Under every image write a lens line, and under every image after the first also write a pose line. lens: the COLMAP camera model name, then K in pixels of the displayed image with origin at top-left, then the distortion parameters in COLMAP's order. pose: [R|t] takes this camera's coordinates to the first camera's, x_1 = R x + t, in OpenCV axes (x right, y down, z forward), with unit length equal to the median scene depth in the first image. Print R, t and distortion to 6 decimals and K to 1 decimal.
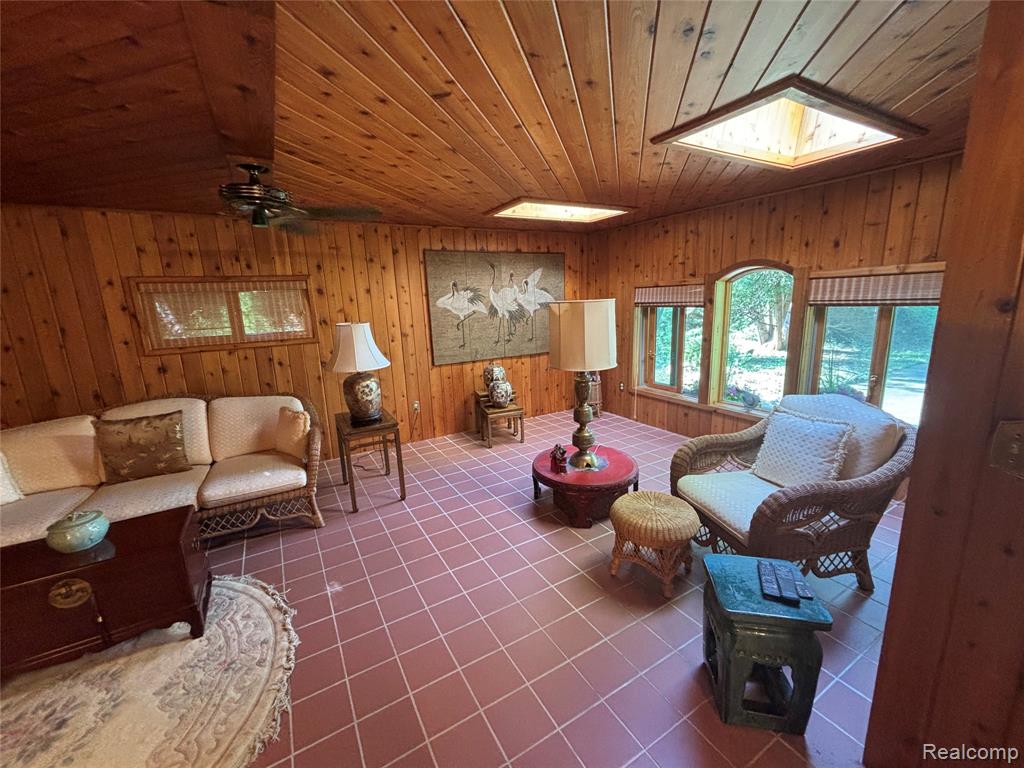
lens RADIAL K [[414.3, 0, 512.7], [0, 414.3, 383.9], [0, 0, 1]] dist [-0.000028, 0.000666]
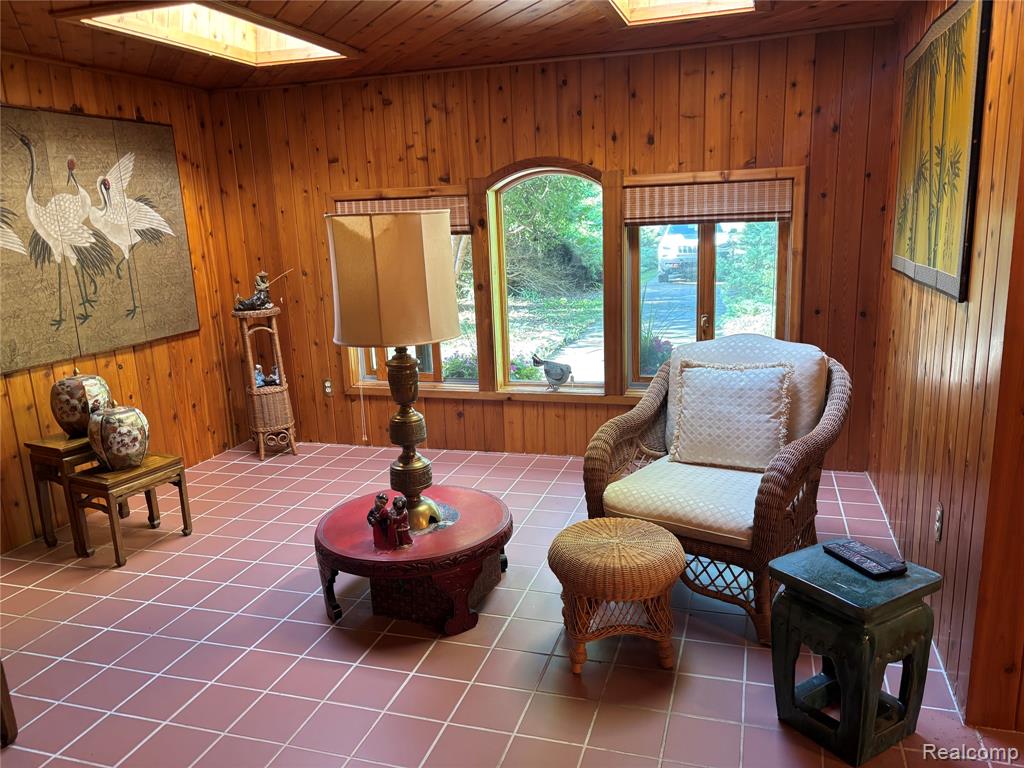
lens RADIAL K [[779.4, 0, 512.5], [0, 779.4, 385.3], [0, 0, 1]] dist [0.027428, -0.037682]
pose [[0.734030, -0.135981, 0.665365, -0.283028], [0.149081, 0.988115, 0.037475, 0.001966], [-0.662552, 0.071686, 0.745577, 0.123702]]
